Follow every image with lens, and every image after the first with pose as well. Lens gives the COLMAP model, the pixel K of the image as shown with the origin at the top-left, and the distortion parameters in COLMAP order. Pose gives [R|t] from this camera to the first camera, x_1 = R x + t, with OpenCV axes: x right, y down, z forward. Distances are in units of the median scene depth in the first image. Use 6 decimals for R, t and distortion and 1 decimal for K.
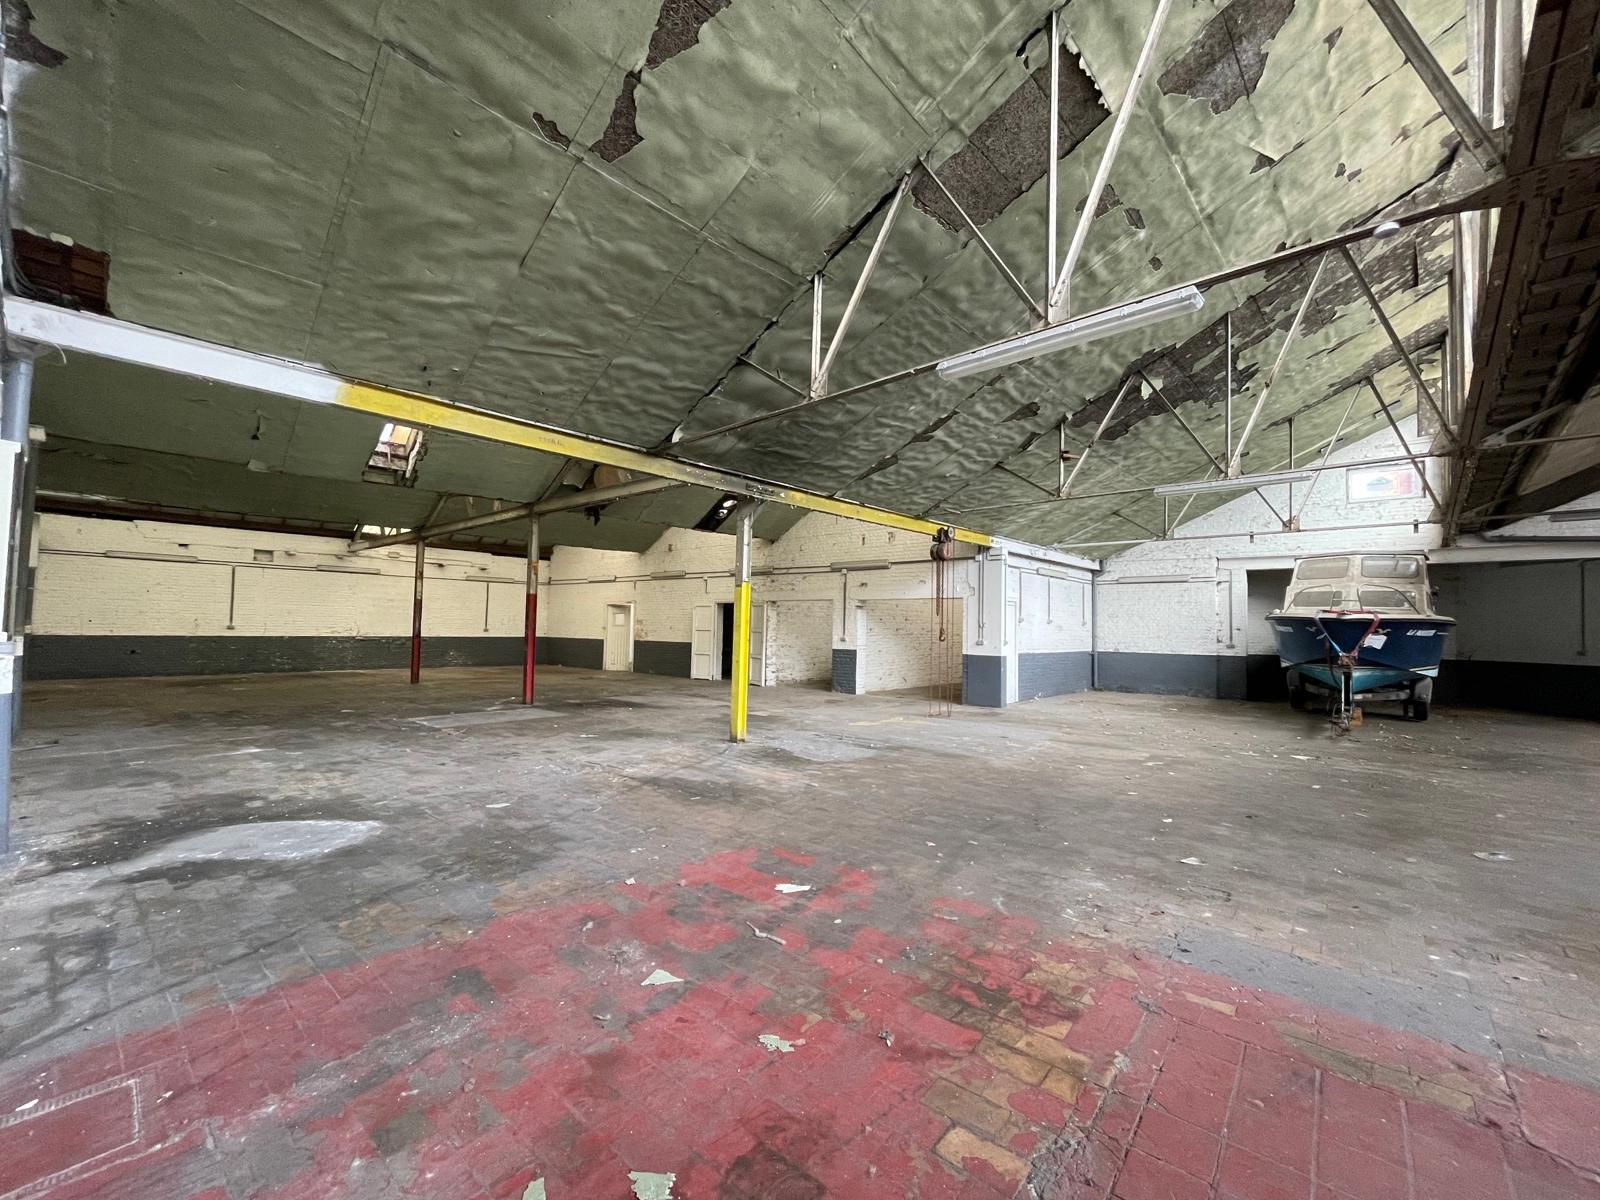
lens RADIAL K [[635.5, 0, 800.0], [0, 635.5, 600.0], [0, 0, 1]] dist [-0.000096, 0.000235]
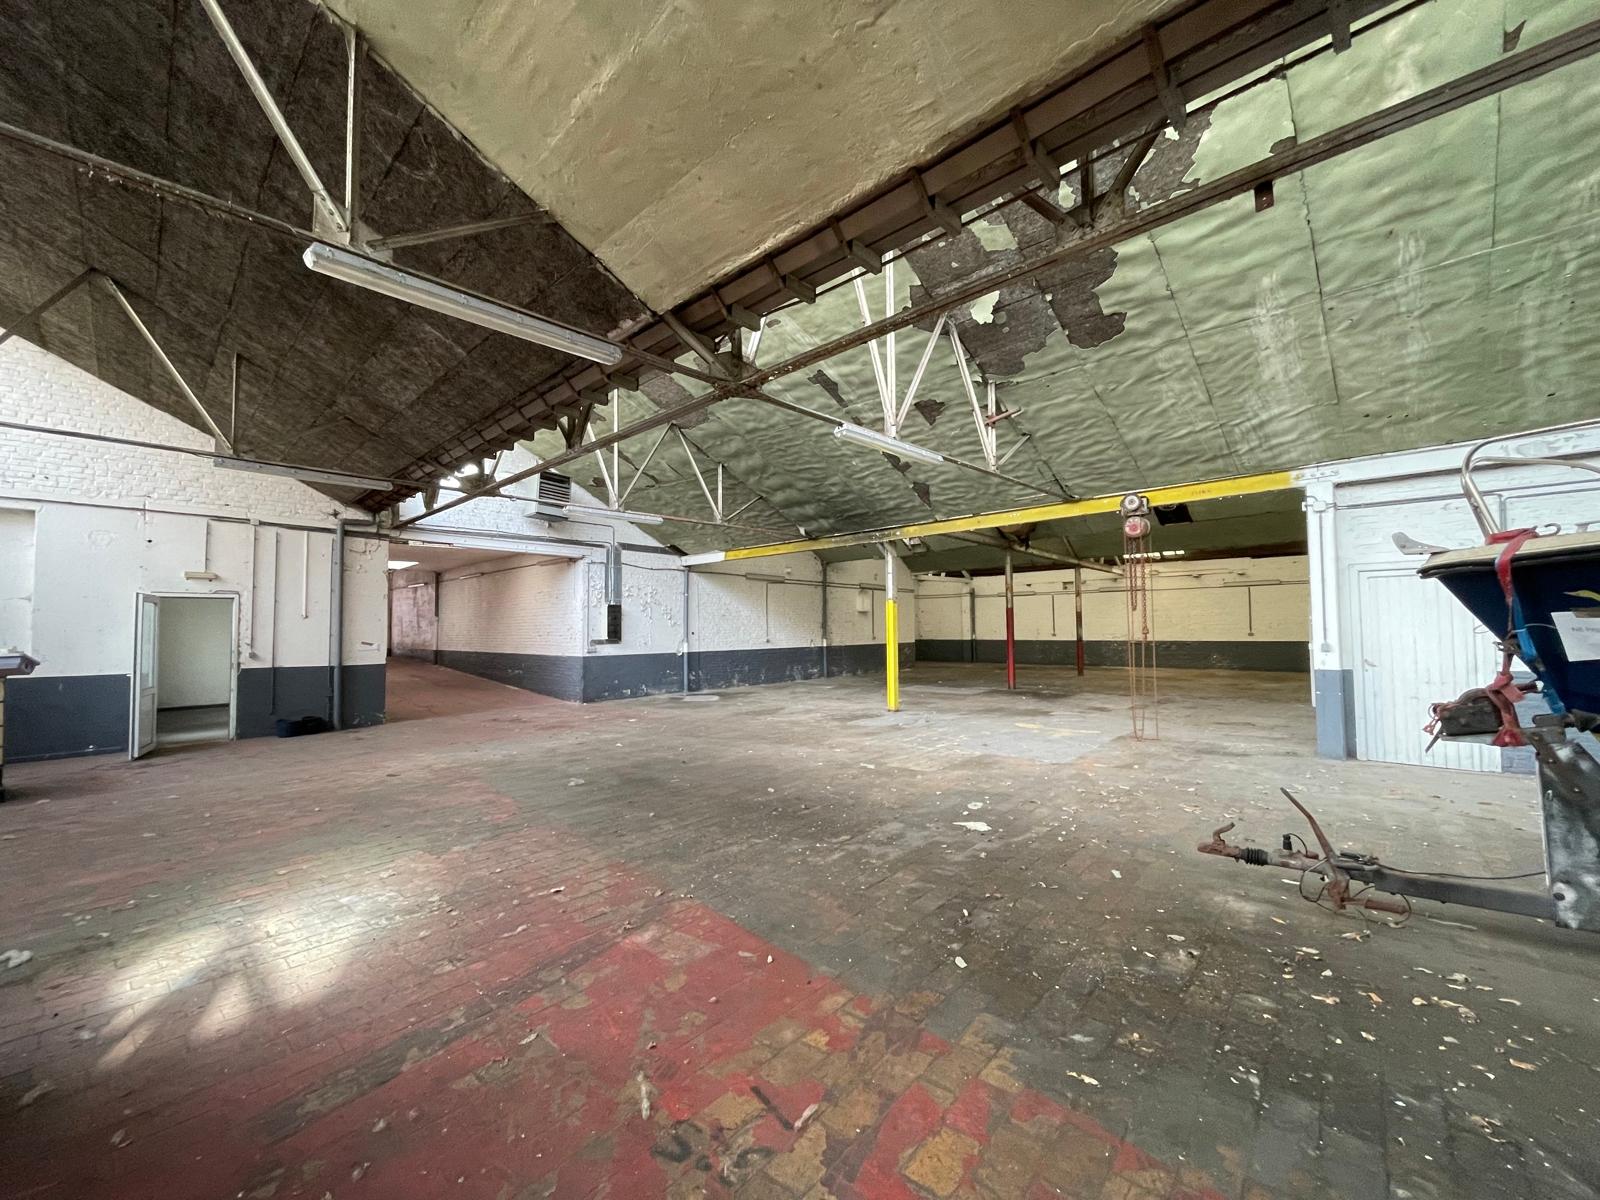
lens RADIAL K [[635.5, 0, 800.0], [0, 635.5, 600.0], [0, 0, 1]] dist [-0.000096, 0.000235]
pose [[0.001318, -0.062108, -0.998069, 0.774782], [0.052044, 0.996721, -0.061955, 0.027772], [0.998644, -0.051861, 0.004546, 0.462947]]
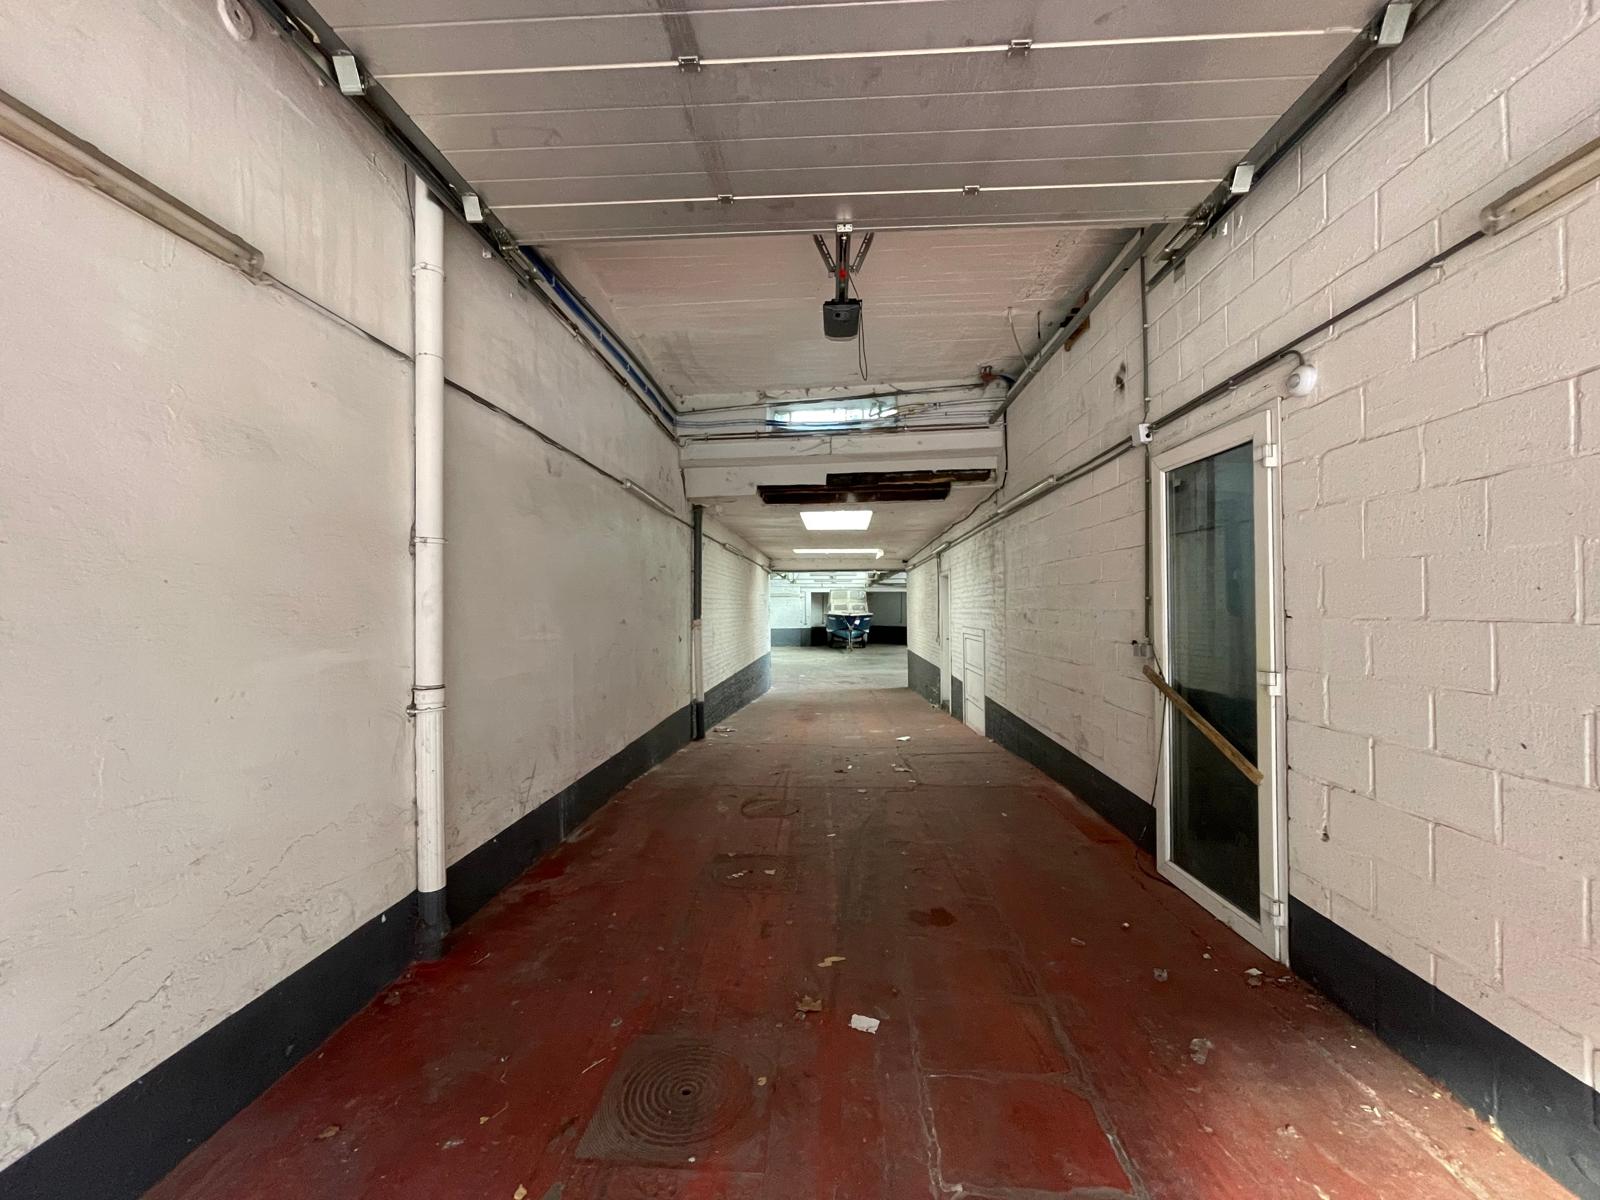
lens RADIAL K [[635.5, 0, 800.0], [0, 635.5, 600.0], [0, 0, 1]] dist [-0.000096, 0.000235]
pose [[0.757039, -0.018039, 0.653121, -0.933989], [-0.004370, 0.999457, 0.032670, -0.099994], [-0.653355, -0.027586, 0.756549, -0.820720]]
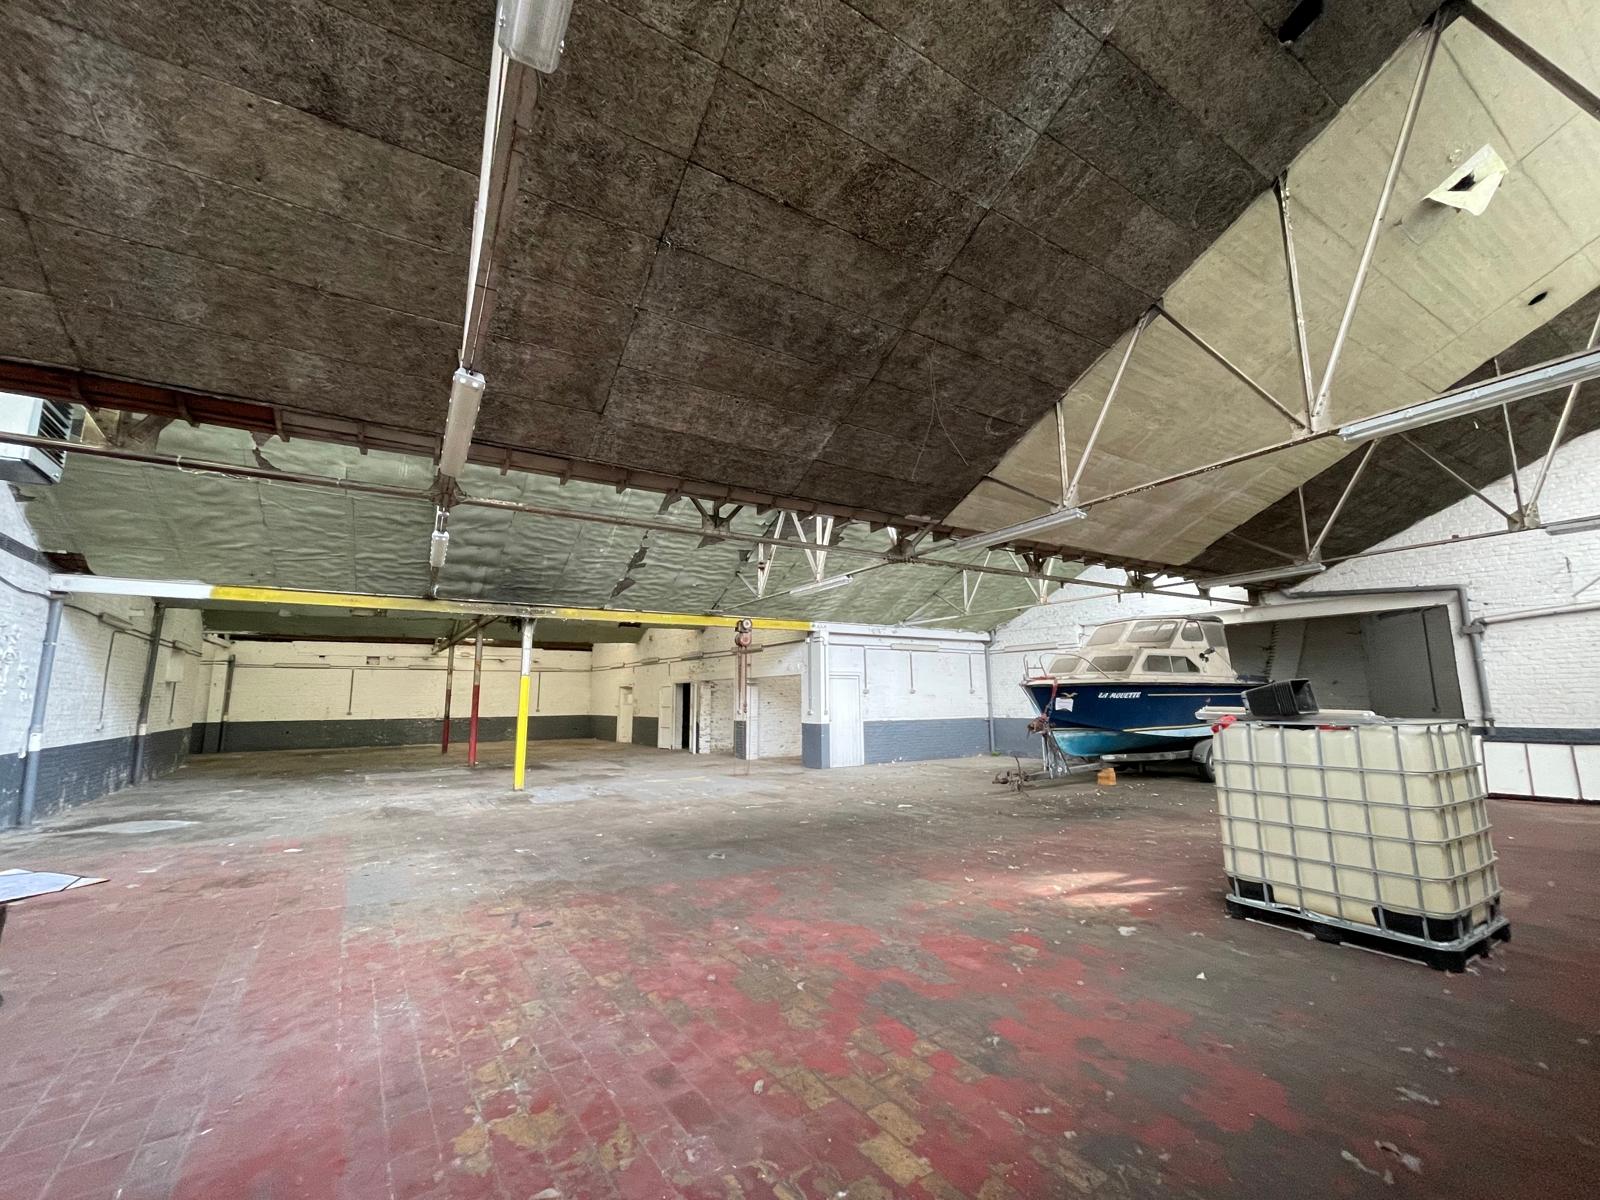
lens RADIAL K [[635.5, 0, 800.0], [0, 635.5, 600.0], [0, 0, 1]] dist [-0.000096, 0.000235]
pose [[0.966498, -0.067301, -0.247695, 0.508746], [0.039087, 0.992349, -0.117114, -0.002592], [0.253681, 0.103509, 0.961734, -0.135787]]
